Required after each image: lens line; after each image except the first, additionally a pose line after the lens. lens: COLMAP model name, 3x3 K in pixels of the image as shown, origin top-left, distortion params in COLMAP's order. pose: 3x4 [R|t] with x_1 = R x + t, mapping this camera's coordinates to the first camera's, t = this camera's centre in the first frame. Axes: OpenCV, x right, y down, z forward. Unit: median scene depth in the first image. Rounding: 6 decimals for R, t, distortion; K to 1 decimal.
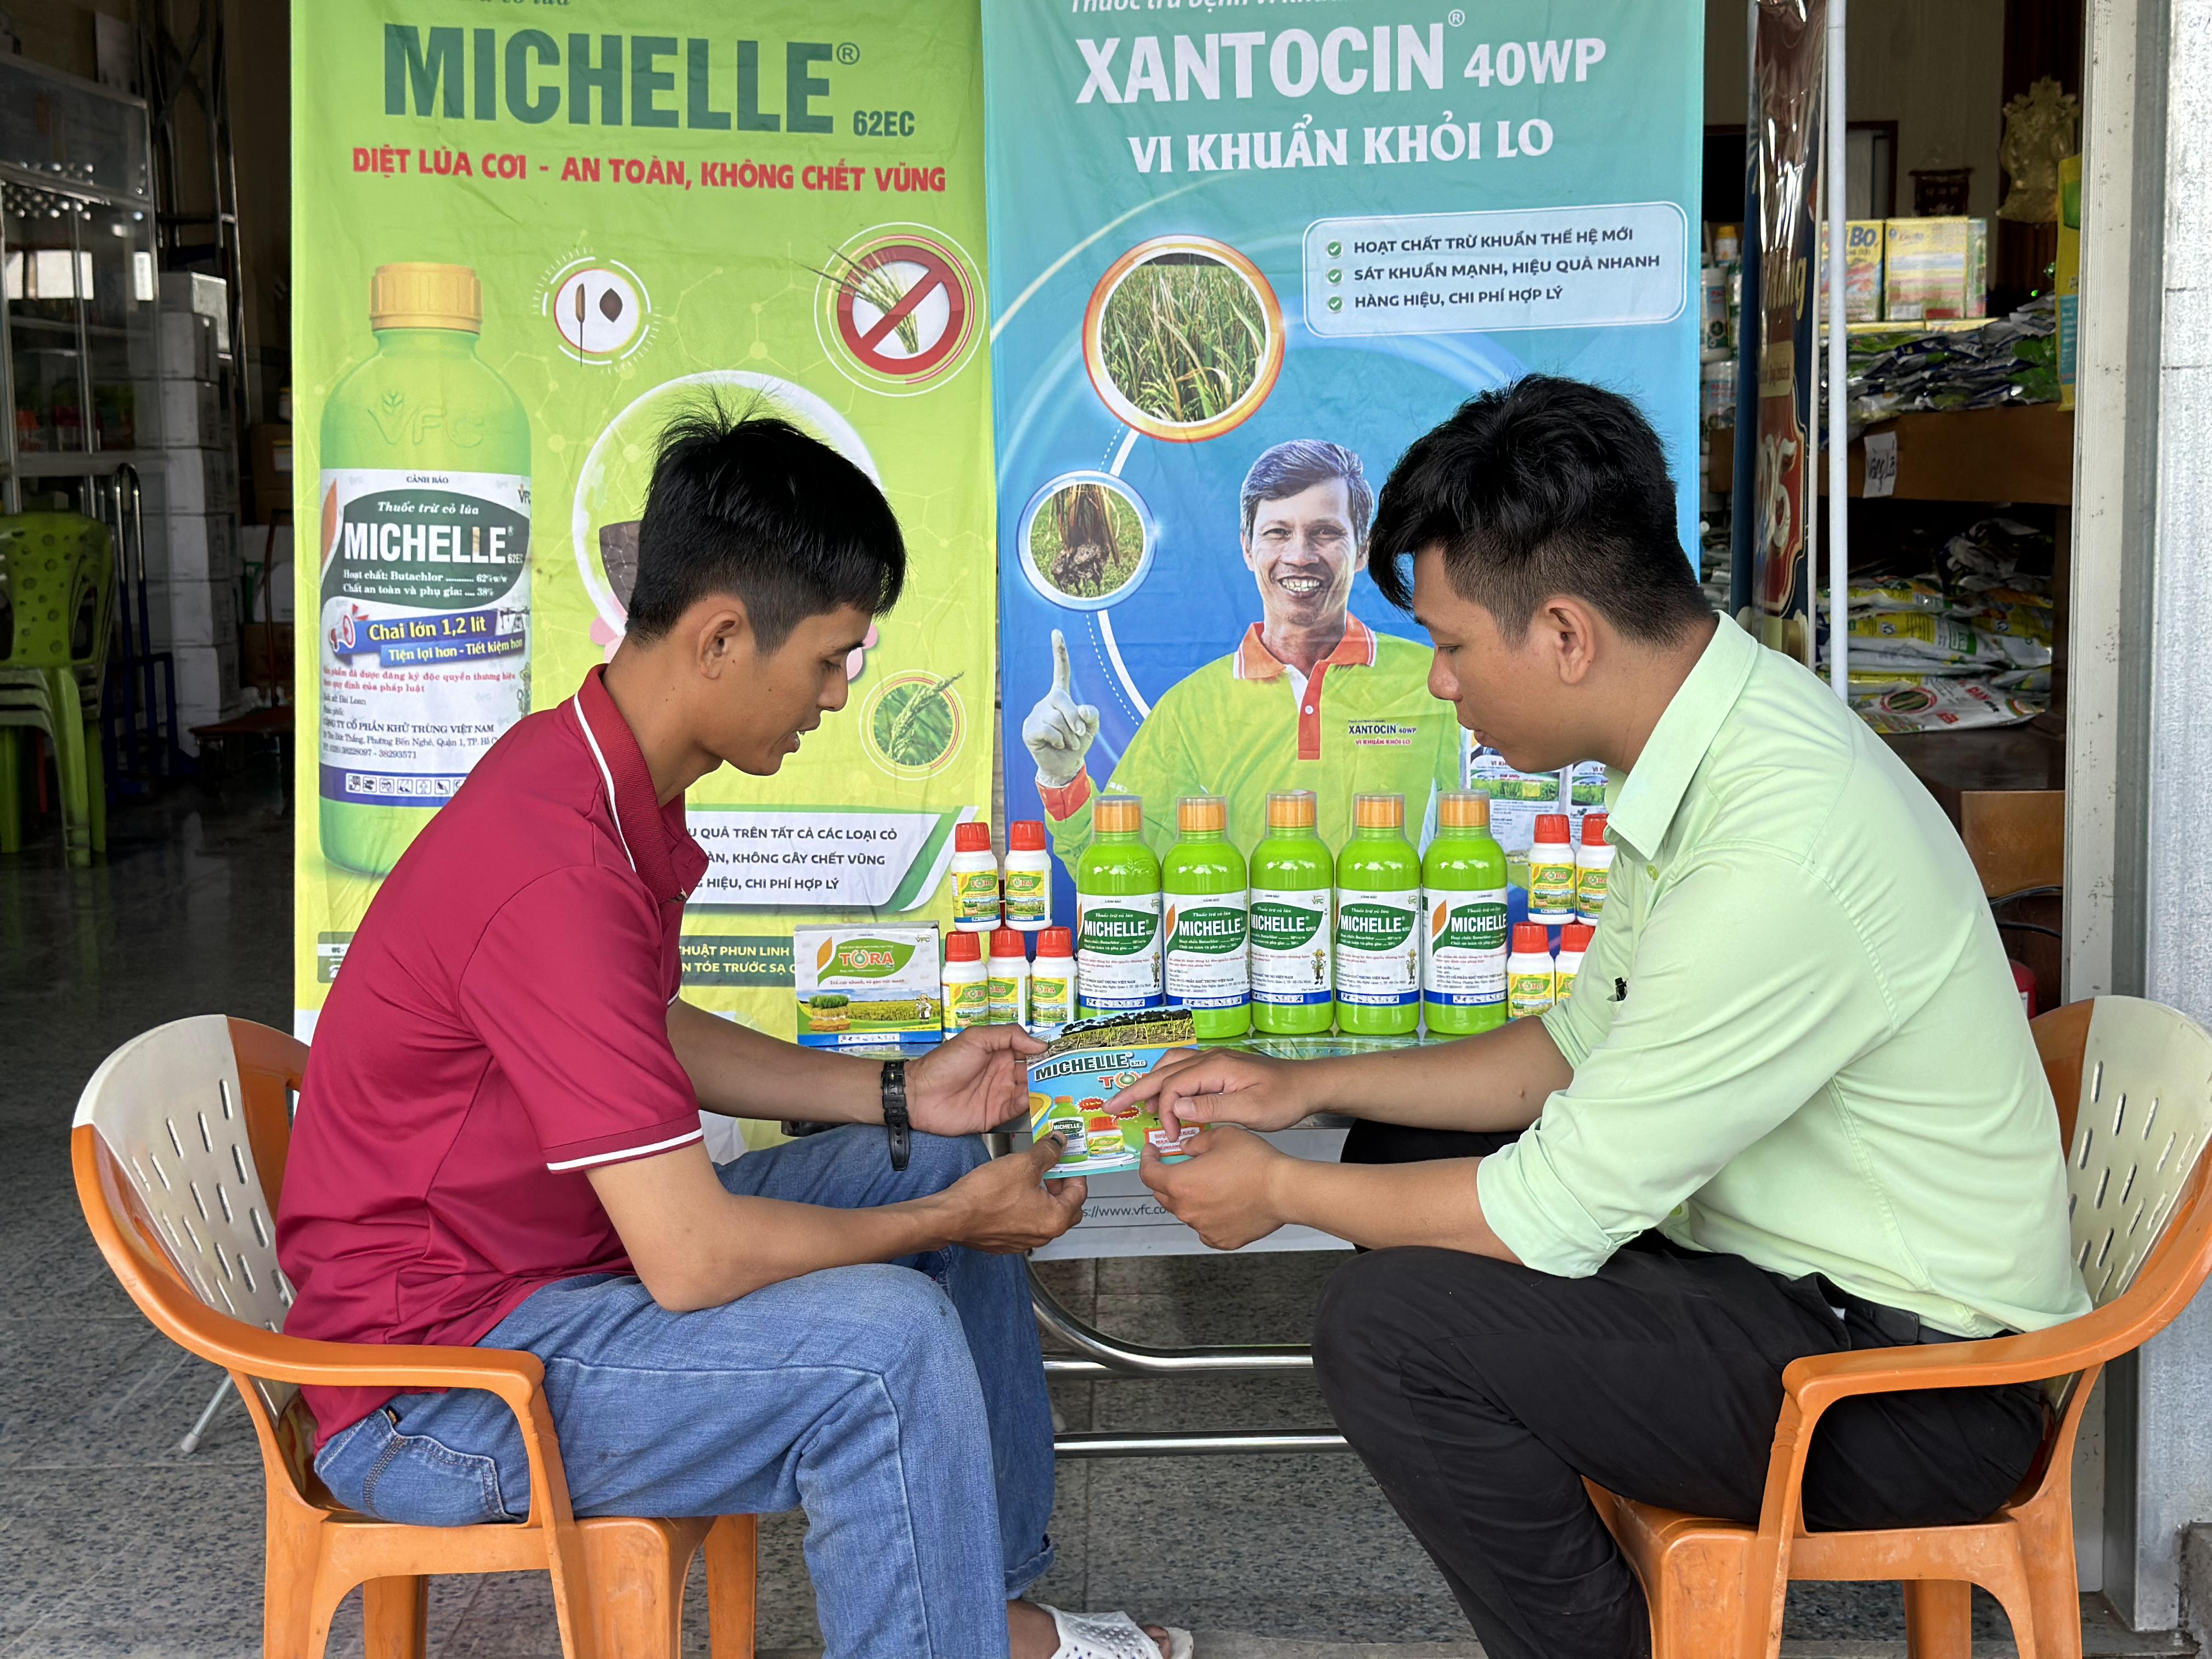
lens RADIAL K [[3058.2, 0, 1111.0], [0, 3058.2, 855.7], [0, 0, 1]] dist [0.169422, -0.321555]
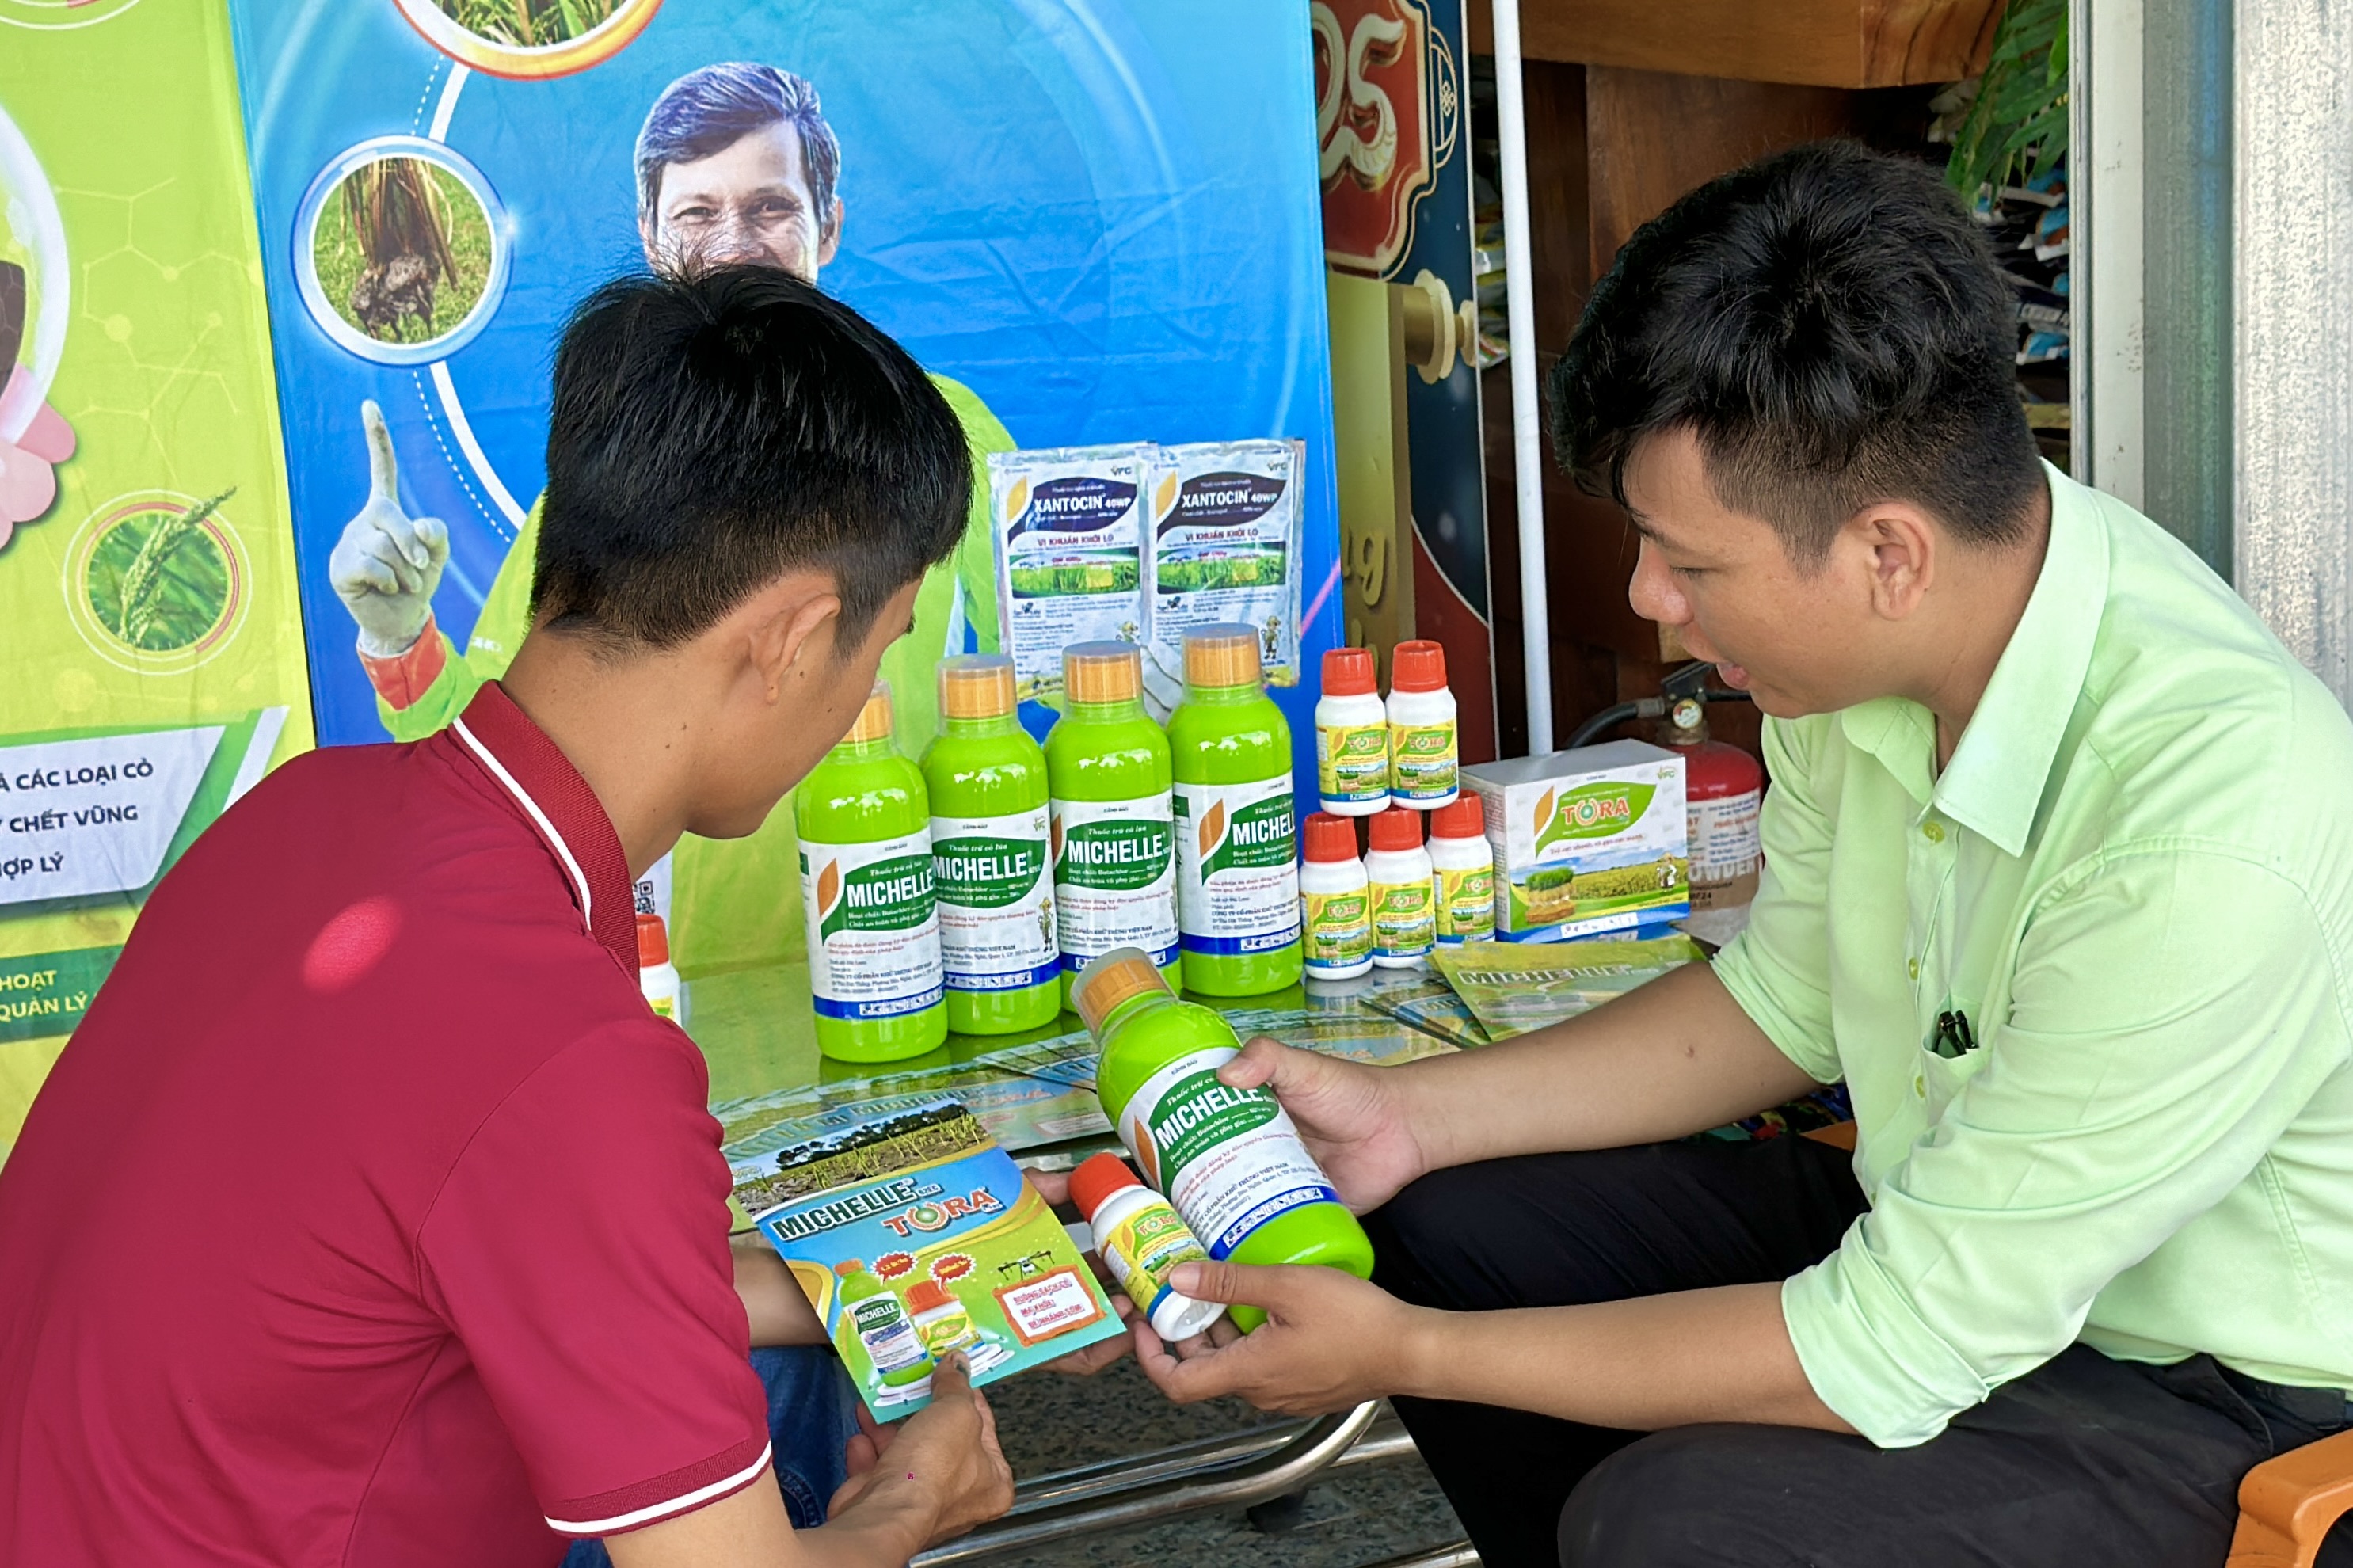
lens RADIAL K [[4665.7, 0, 1183.9], [0, 4665.7, 840.3], [0, 0, 1]] dist [0.142183, -0.240849]
pose [[0.903205, -0.131389, 0.408604, -0.265781], [0.092640, 0.989231, 0.113316, -0.078447], [-0.419093, -0.064494, 0.905650, 0.080098]]
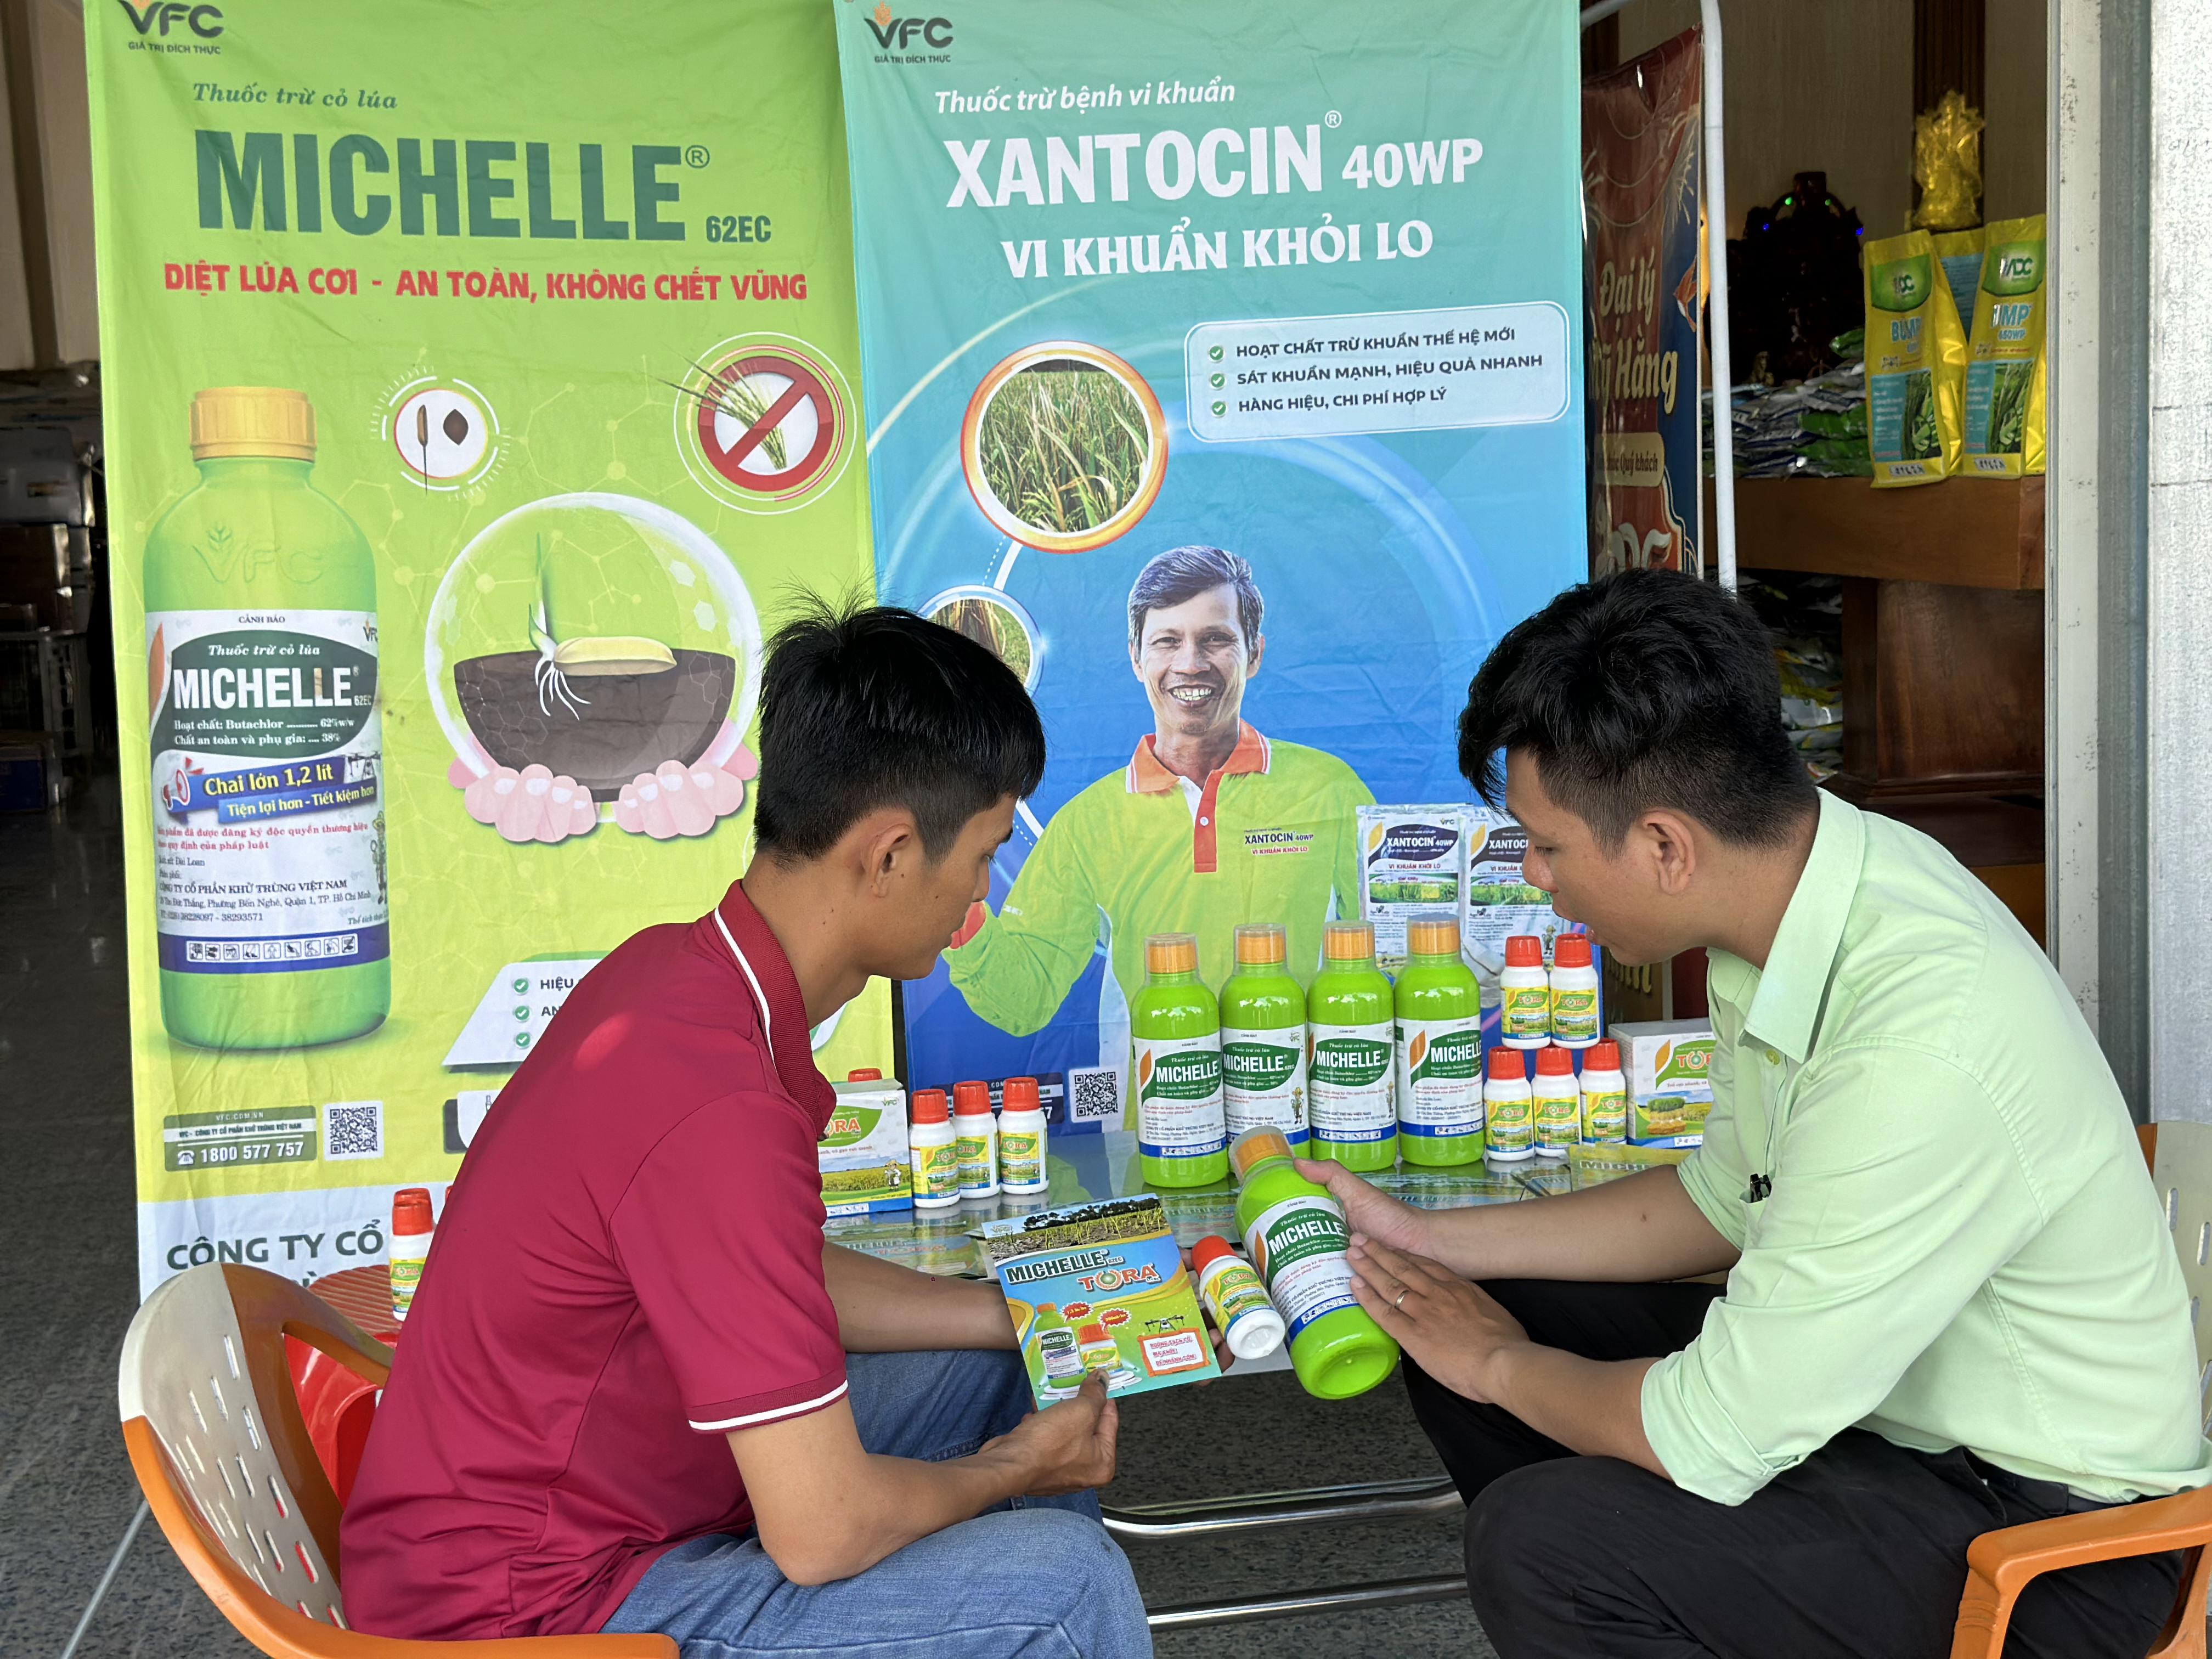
lens RADIAL K [[3071.2, 0, 1106.0], [0, 3071.2, 829.5], [0, 0, 1]] dist [0.140583, 0.025640]
pose [[0.985588, -0.046145, 0.162746, -0.126472], [0.047406, 0.998868, -0.003872, -0.043293], [-0.162383, 0.011531, 0.986660, 0.041240]]
